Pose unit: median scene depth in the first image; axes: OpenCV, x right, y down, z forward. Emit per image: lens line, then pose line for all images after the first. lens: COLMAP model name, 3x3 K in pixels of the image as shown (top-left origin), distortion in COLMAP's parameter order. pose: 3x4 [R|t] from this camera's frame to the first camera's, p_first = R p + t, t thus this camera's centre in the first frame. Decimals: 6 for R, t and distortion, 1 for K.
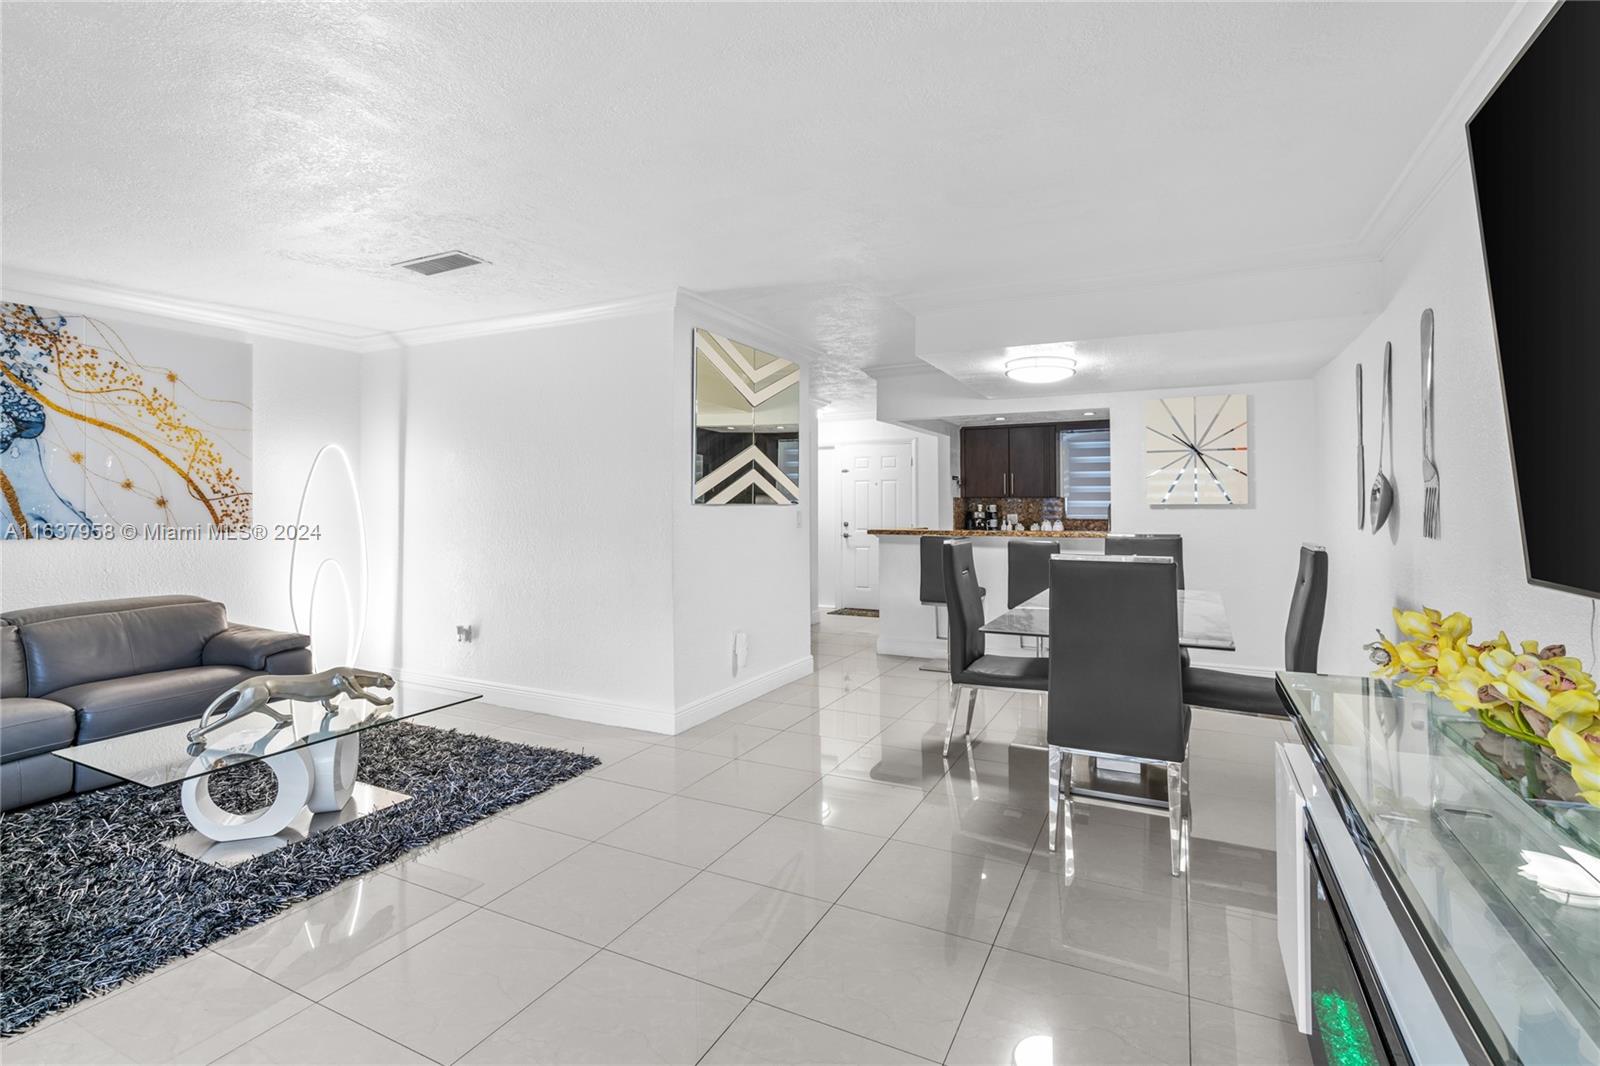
lens RADIAL K [[731.3, 0, 810.9], [0, 731.3, 492.4], [0, 0, 1]] dist [-0.007653, 0.004039]
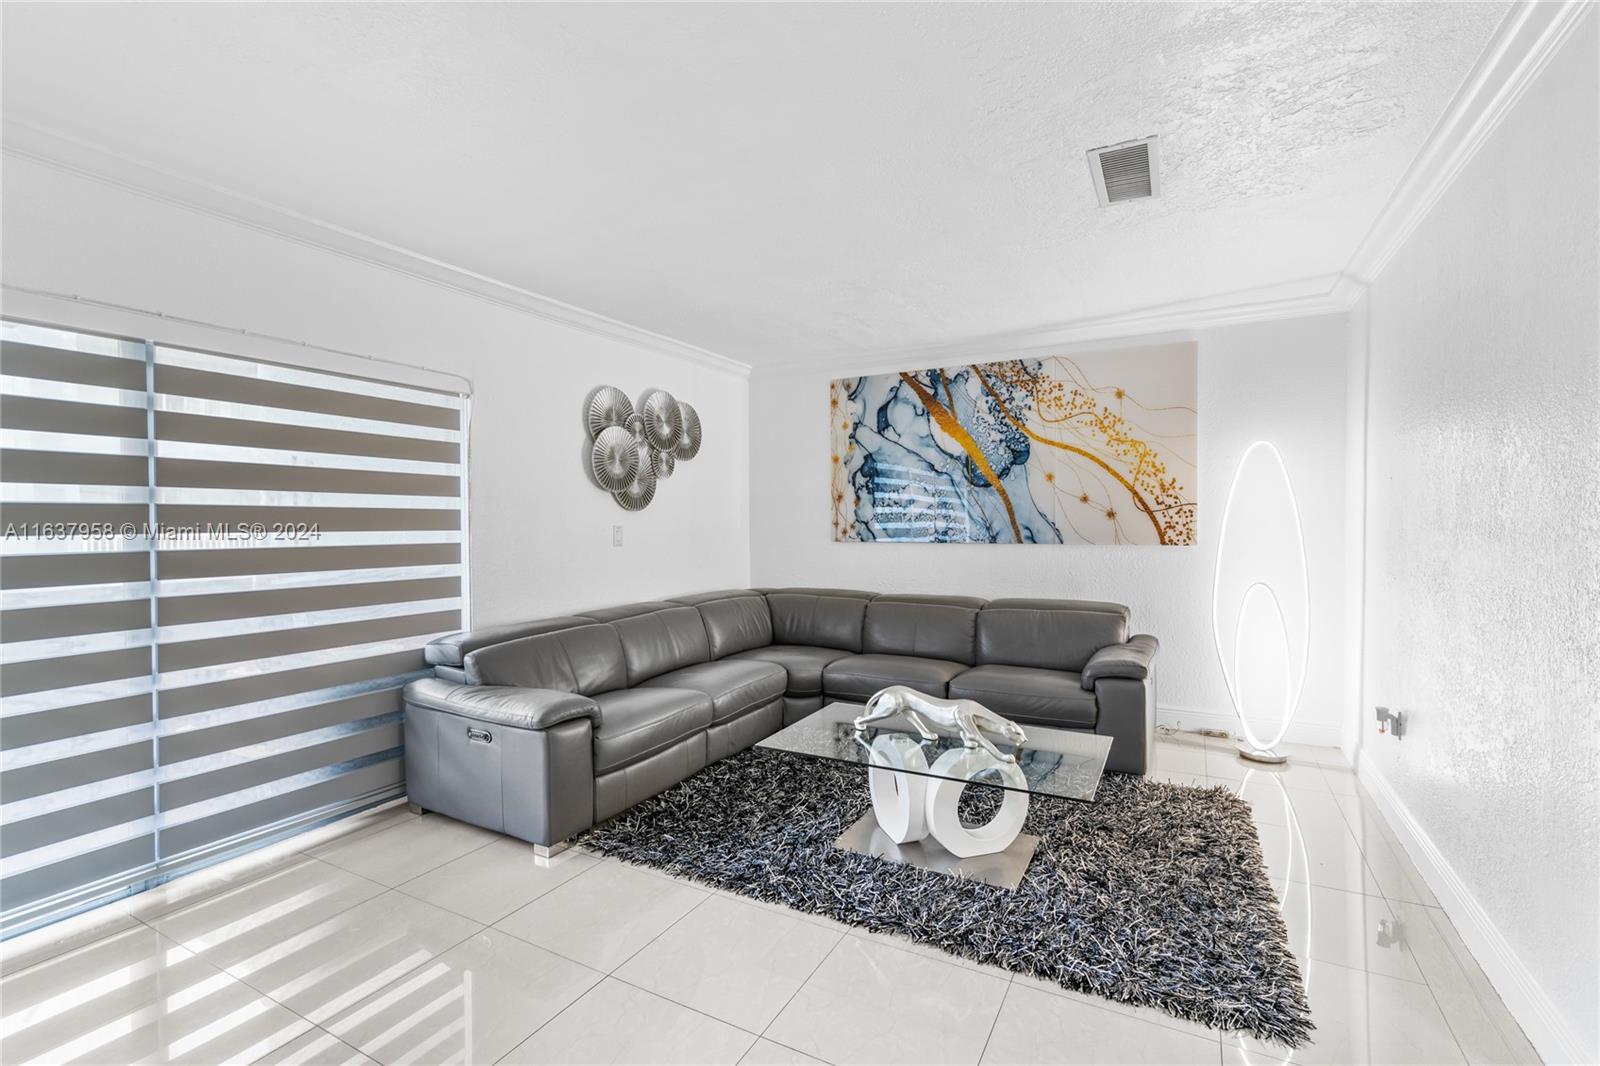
lens RADIAL K [[731.3, 0, 850.3], [0, 731.3, 525.1], [0, 0, 1]] dist [-0.007653, 0.004039]
pose [[-0.028084, 0.009869, -0.999557, 0.186875], [0.021309, 0.999730, 0.009272, 0.011786], [0.999378, -0.021039, -0.028287, 0.667326]]
